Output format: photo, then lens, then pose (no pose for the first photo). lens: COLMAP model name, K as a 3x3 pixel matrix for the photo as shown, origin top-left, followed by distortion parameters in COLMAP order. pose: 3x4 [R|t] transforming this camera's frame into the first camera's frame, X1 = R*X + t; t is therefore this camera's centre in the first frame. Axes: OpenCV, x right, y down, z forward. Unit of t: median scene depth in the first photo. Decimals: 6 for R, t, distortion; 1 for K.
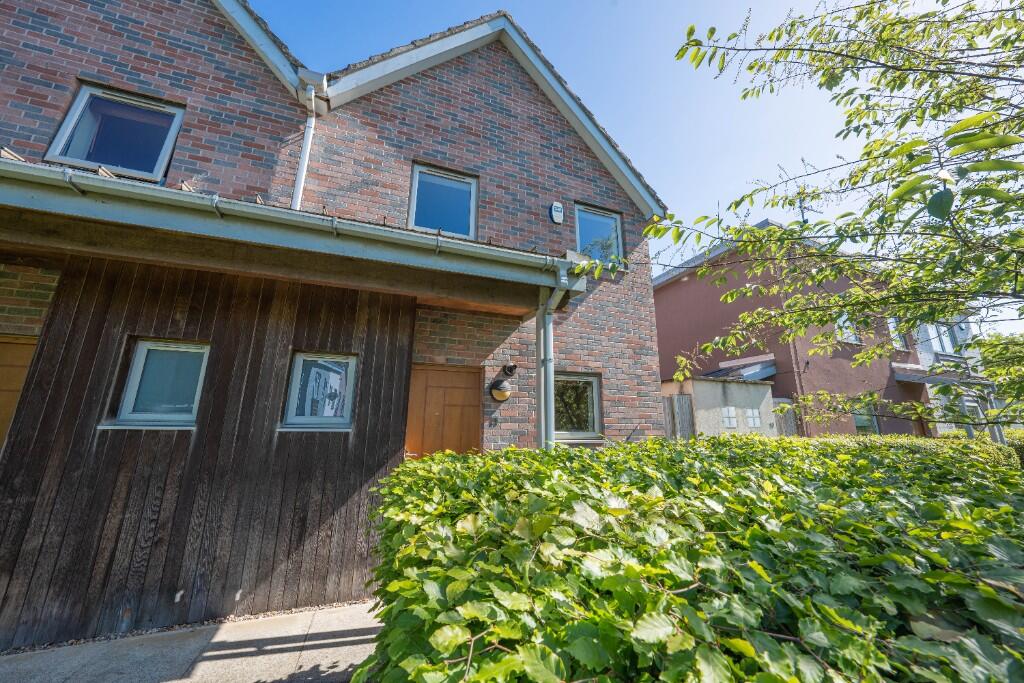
lens RADIAL K [[350.3, 0, 512.7], [0, 350.3, 337.2], [0, 0, 1]] dist [-0.027495, 0.005159]
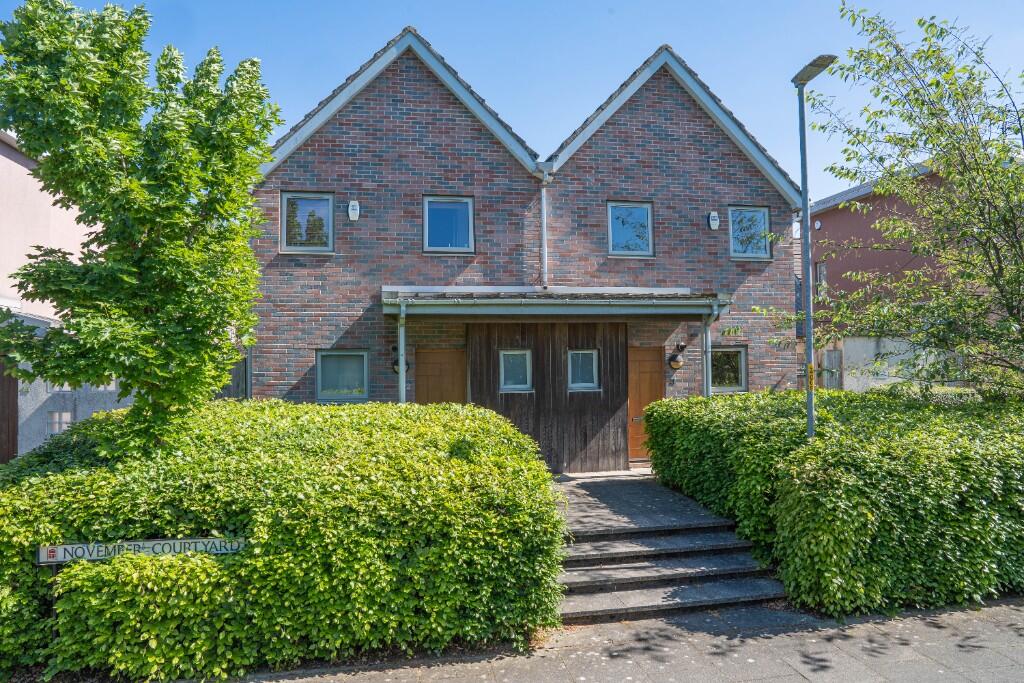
lens RADIAL K [[738.5, 0, 512.0], [0, 738.5, 341.5], [0, 0, 1]] dist [-0.091855, 0.000079]
pose [[0.986354, -0.028725, -0.162115, -0.212615], [0.062265, 0.976613, 0.205792, -0.620421], [0.152412, -0.213077, 0.965074, -2.119135]]
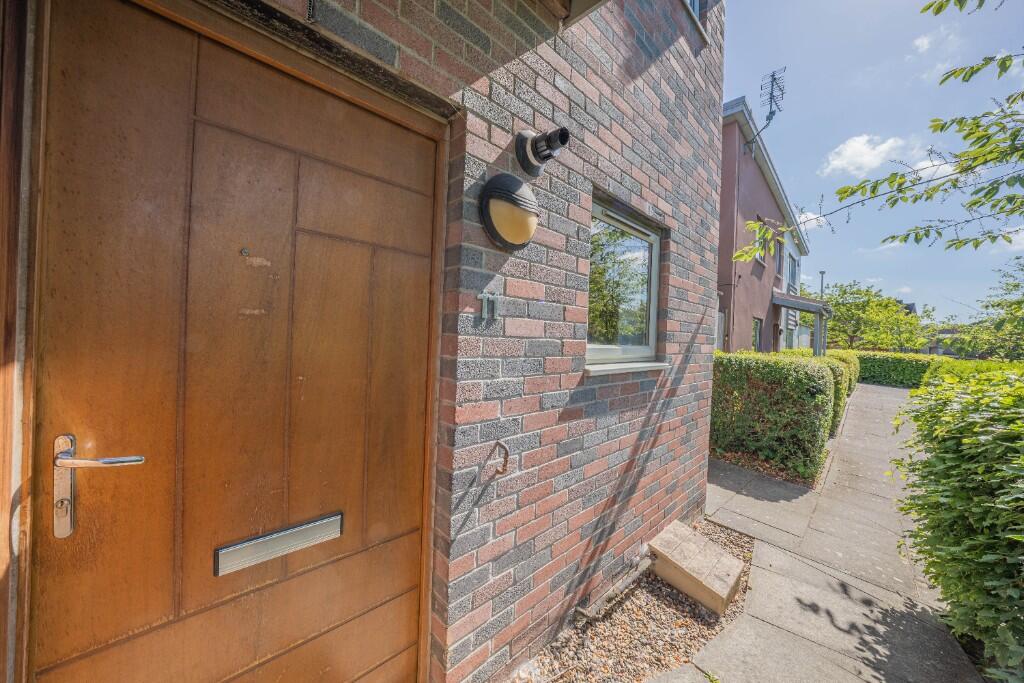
lens RADIAL K [[350.3, 0, 512.7], [0, 350.3, 337.2], [0, 0, 1]] dist [-0.027495, 0.005159]
pose [[0.916793, 0.019778, 0.398873, -0.148118], [-0.118298, 0.967398, 0.223934, 0.187408], [-0.381440, -0.252487, 0.889243, 0.696963]]
